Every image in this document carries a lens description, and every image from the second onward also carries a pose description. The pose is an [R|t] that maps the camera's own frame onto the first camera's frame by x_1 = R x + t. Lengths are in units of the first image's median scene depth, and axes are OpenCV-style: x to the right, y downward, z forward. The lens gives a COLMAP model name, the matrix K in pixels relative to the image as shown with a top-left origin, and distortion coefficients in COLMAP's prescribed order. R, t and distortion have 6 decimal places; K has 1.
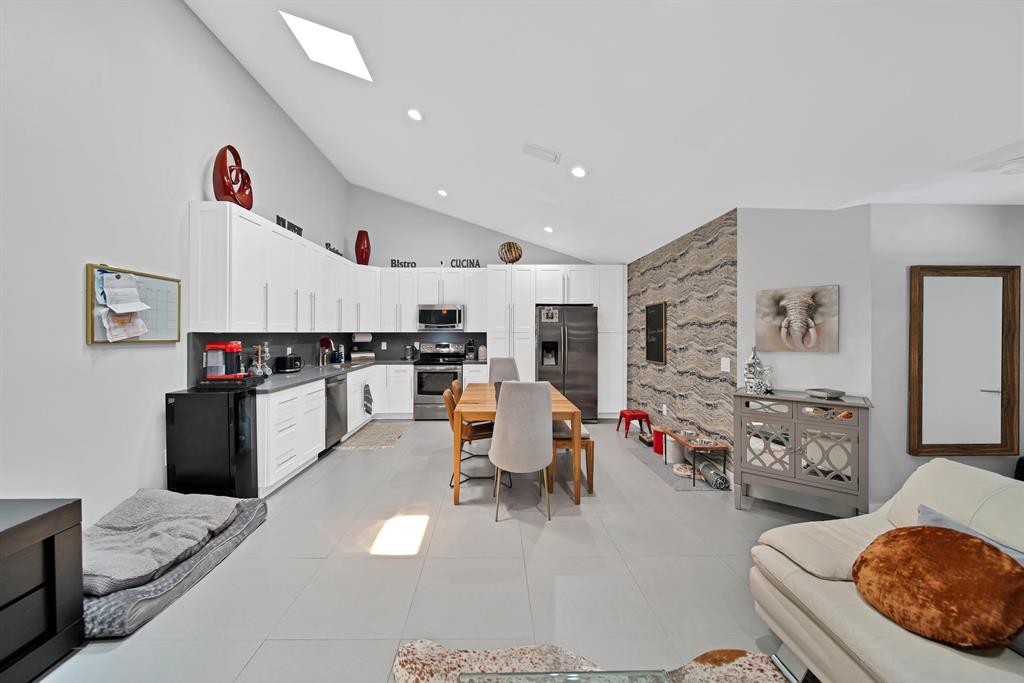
lens RADIAL K [[372.0, 0, 498.5], [0, 372.0, 334.3], [0, 0, 1]] dist [0.001041, -0.001267]
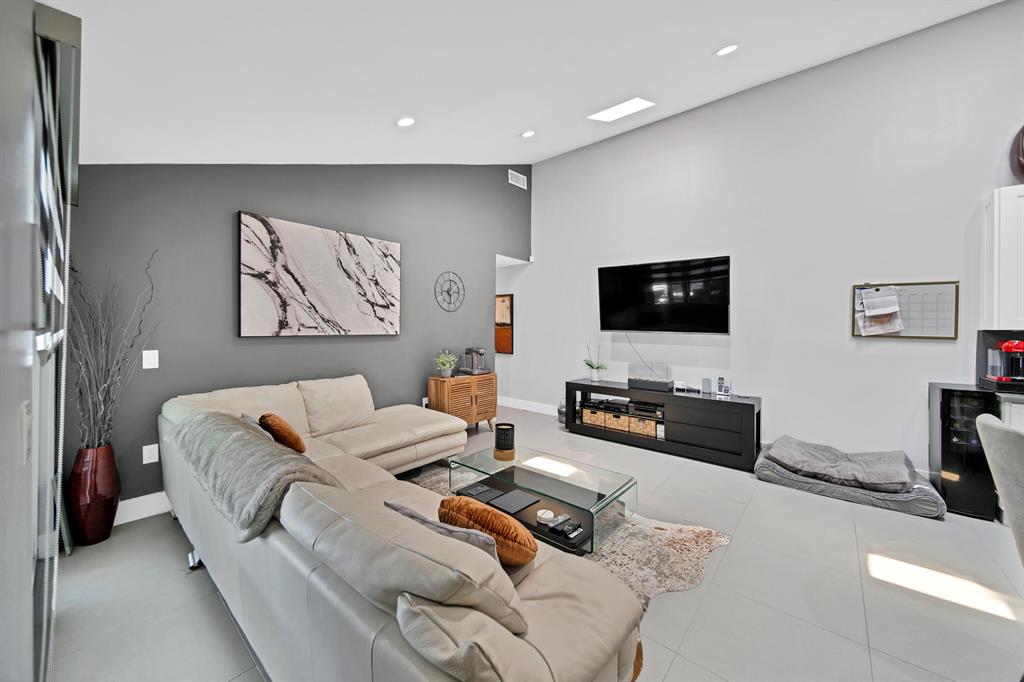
lens RADIAL K [[372.0, 0, 493.7], [0, 372.0, 328.3], [0, 0, 1]] dist [0.001041, -0.001267]
pose [[-0.679047, -0.004302, -0.734082, 0.481604], [-0.014874, 0.999858, 0.007899, 0.001170], [0.733944, 0.016282, -0.679015, 0.427193]]
